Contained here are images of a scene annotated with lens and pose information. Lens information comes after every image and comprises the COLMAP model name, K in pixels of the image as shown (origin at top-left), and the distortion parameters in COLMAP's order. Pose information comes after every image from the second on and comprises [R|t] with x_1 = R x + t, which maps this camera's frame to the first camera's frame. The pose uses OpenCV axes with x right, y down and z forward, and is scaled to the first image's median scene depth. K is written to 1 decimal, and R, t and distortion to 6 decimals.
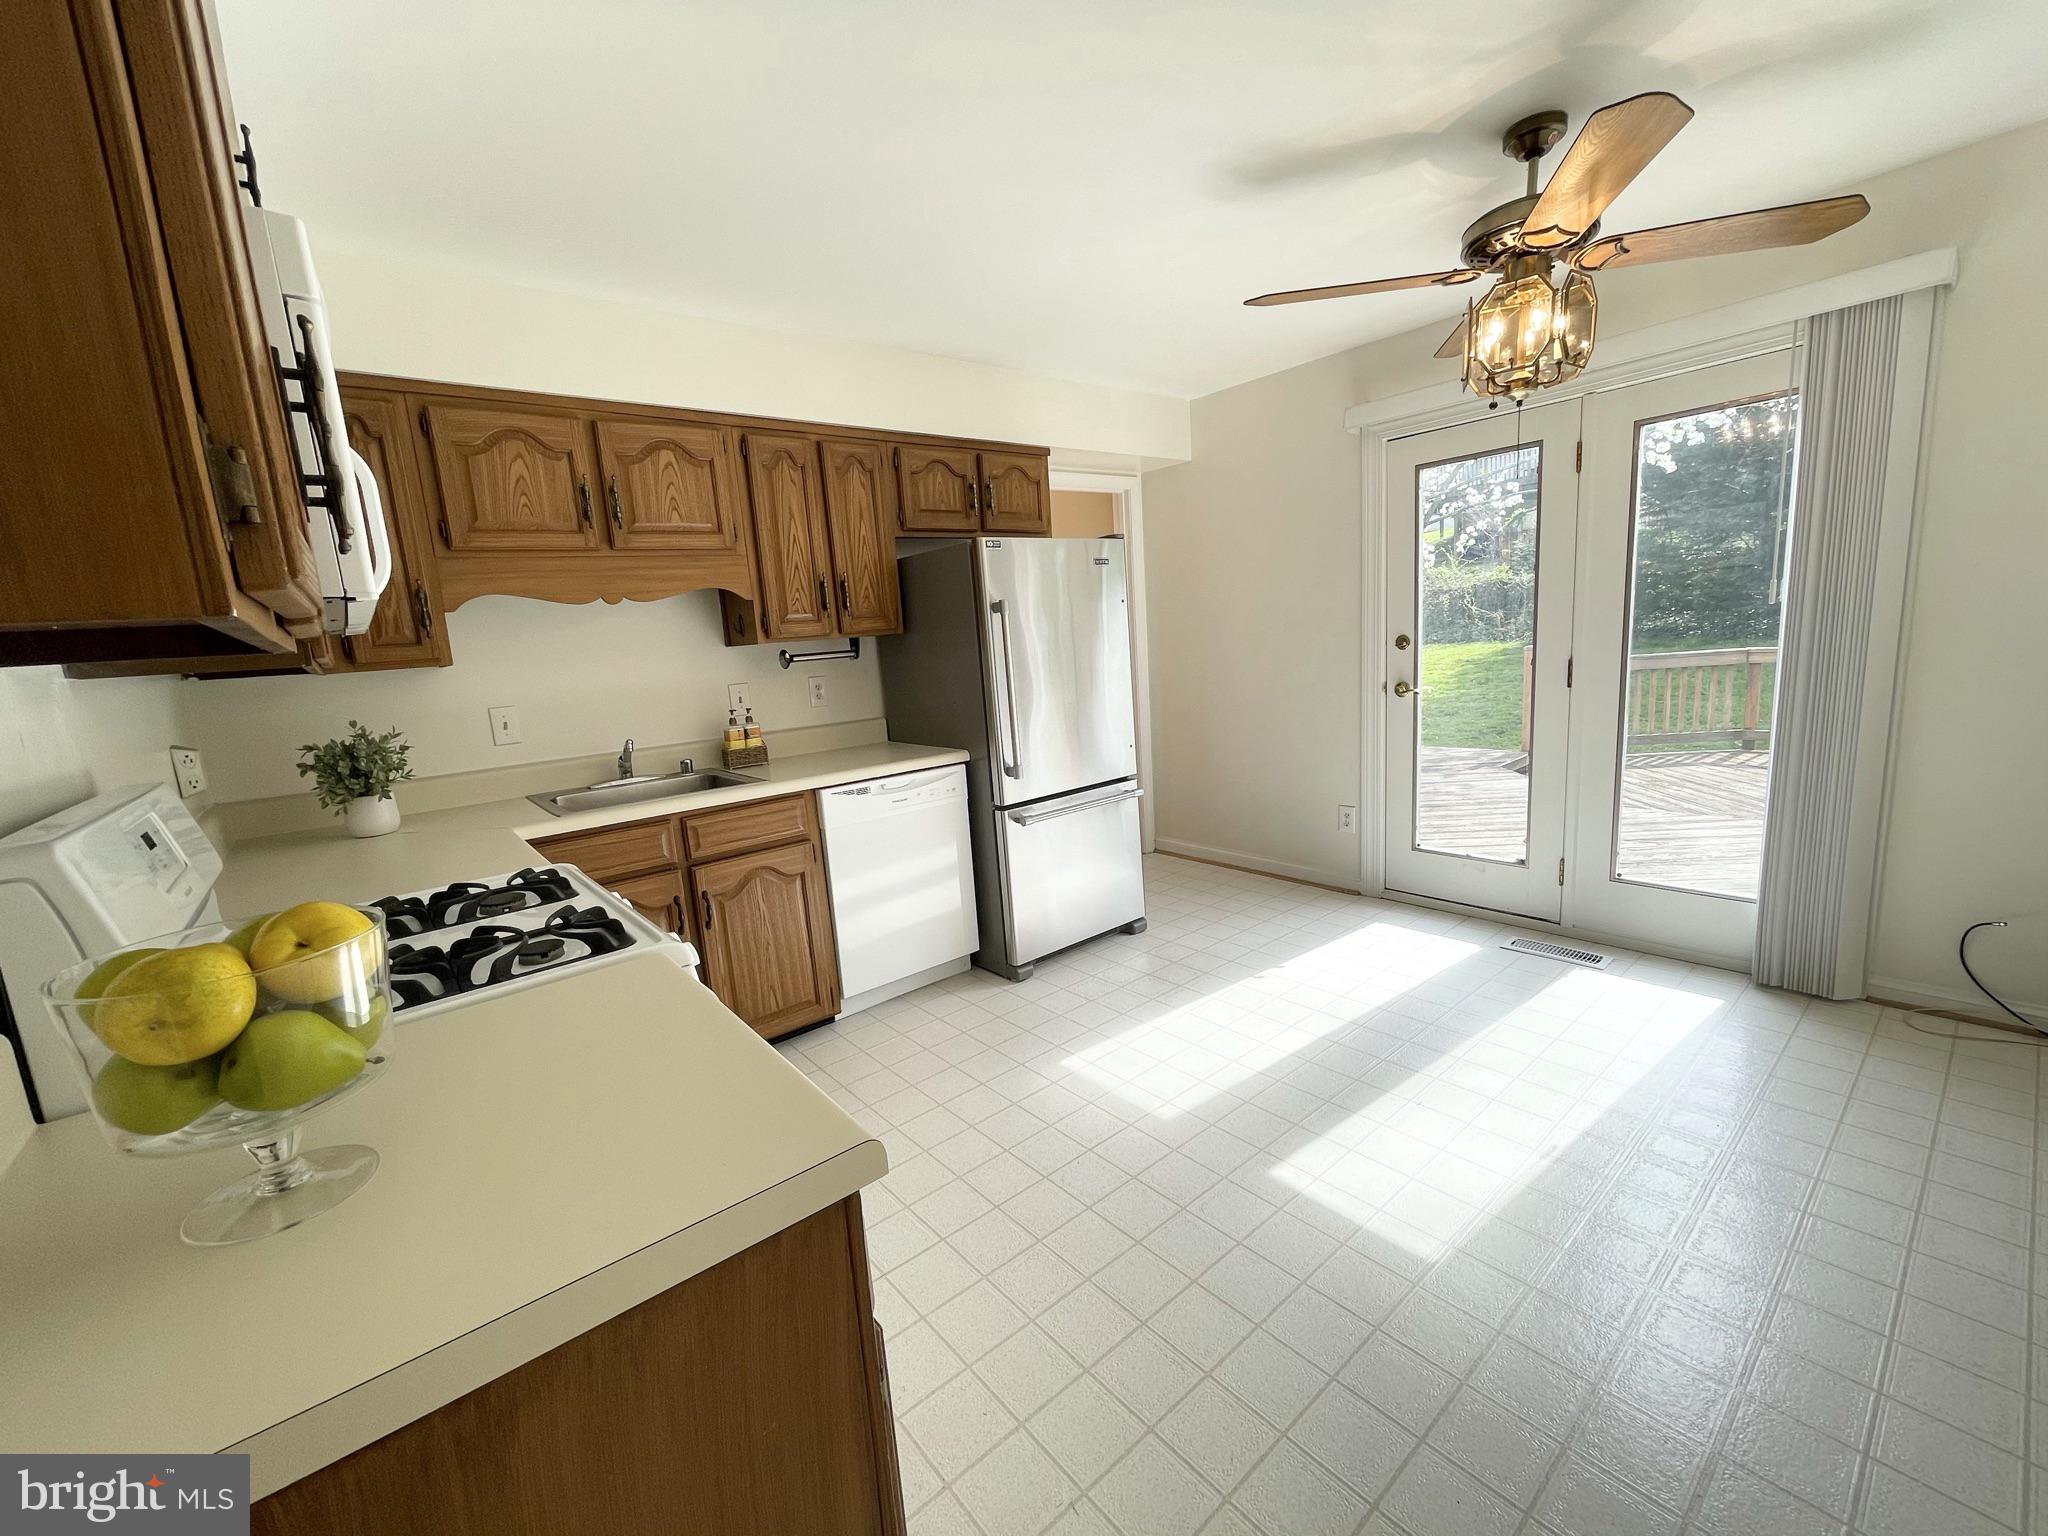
lens RADIAL K [[829.6, 0, 1017.0], [0, 829.6, 771.4], [0, 0, 1]] dist [-0.000303, 0.000190]
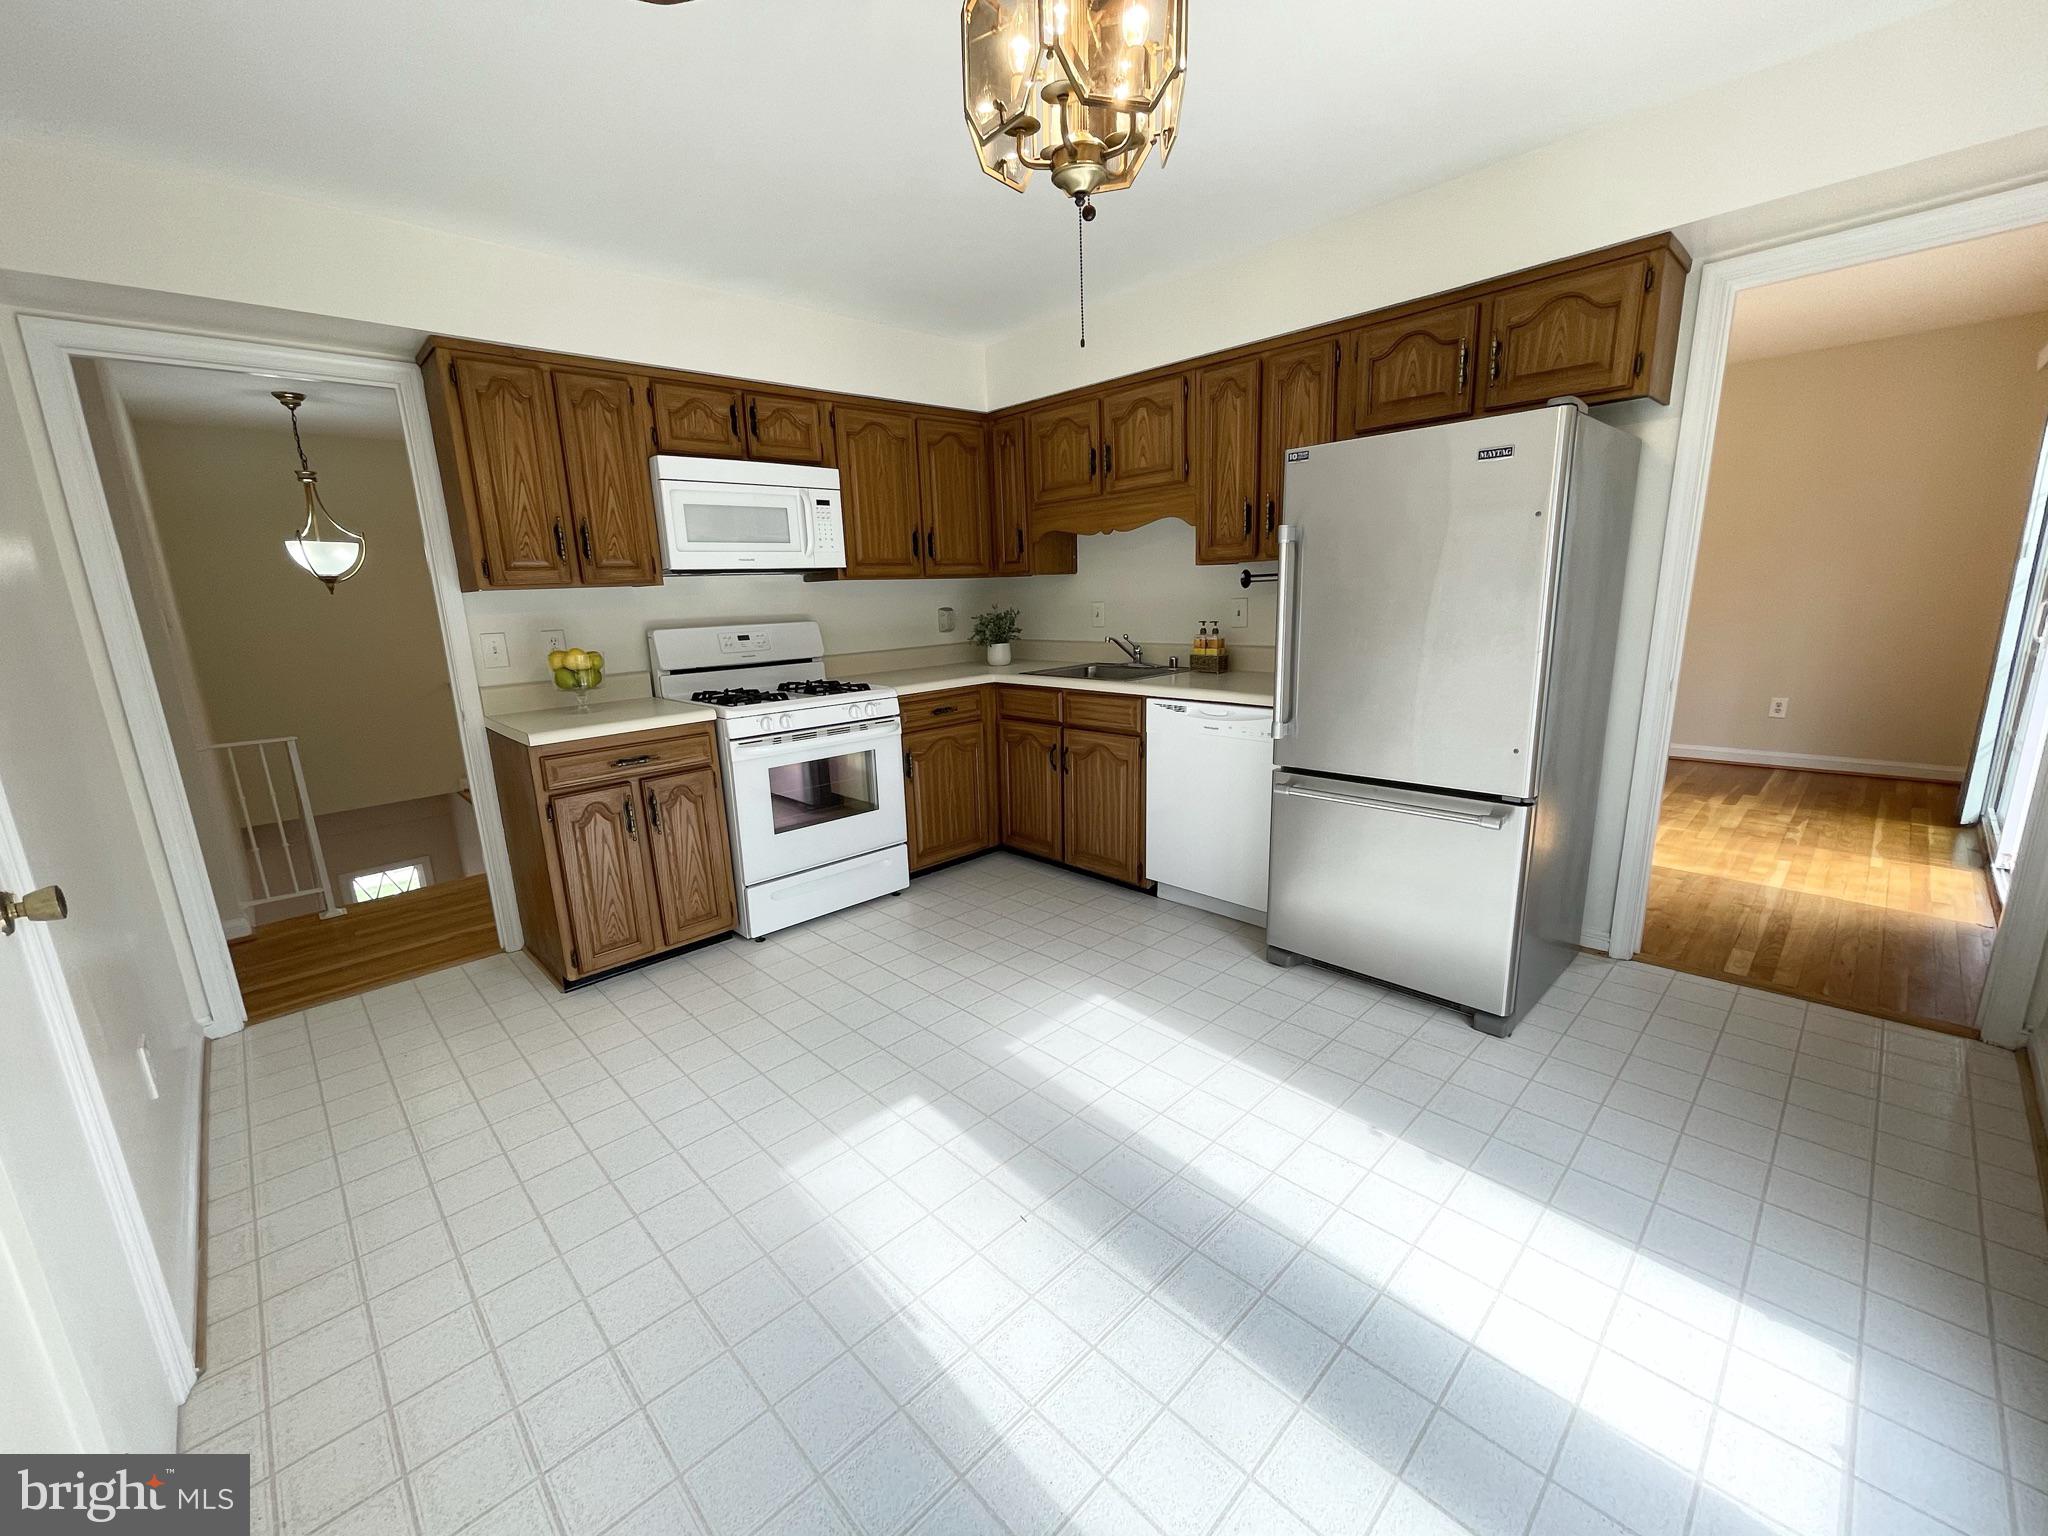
lens RADIAL K [[831.7, 0, 1017.3], [0, 831.7, 779.5], [0, 0, 1]] dist [-0.001223, 0.001035]
pose [[0.084324, 0.292188, -0.952636, 0.913275], [-0.134326, 0.950648, 0.279688, -0.174179], [0.987343, 0.104379, 0.119411, 0.706975]]
